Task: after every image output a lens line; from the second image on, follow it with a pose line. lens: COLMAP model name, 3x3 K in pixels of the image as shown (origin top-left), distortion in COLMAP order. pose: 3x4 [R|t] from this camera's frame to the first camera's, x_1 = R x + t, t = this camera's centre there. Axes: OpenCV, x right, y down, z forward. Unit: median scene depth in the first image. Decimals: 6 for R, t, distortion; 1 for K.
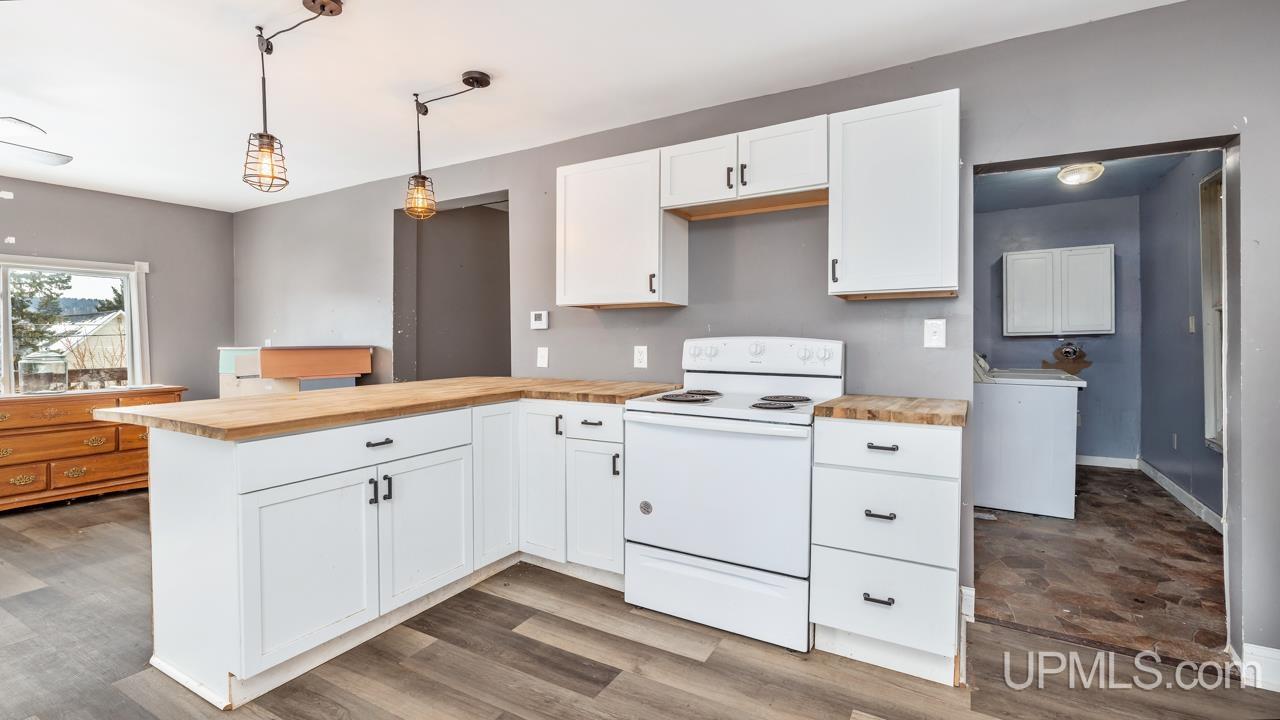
lens RADIAL K [[551.7, 0, 638.6], [0, 551.7, 353.5], [0, 0, 1]] dist [0.003246, 0.000569]
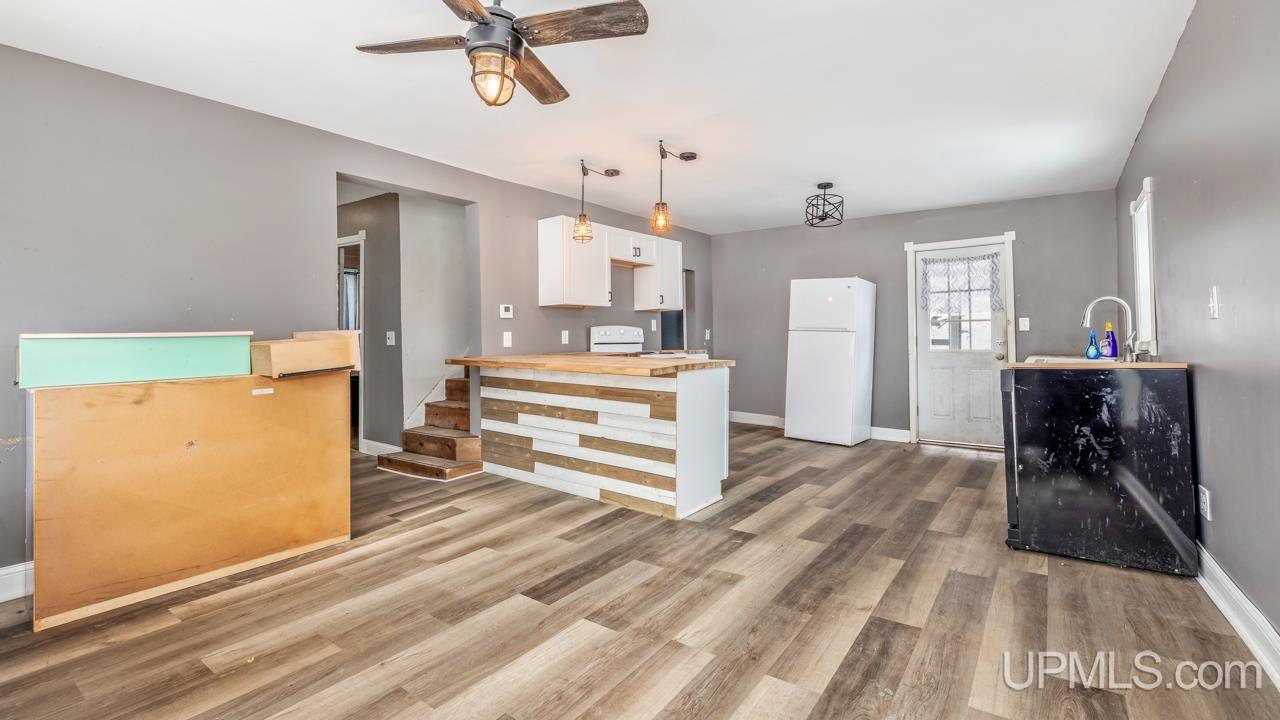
lens RADIAL K [[544.7, 0, 637.6], [0, 544.7, 335.2], [0, 0, 1]] dist [0.001854, 0.000122]
pose [[0.136418, -0.000173, 0.990651, -1.533671], [0.038211, 0.999257, -0.005087, 0.015997], [-0.989914, 0.038548, 0.136324, 0.553073]]
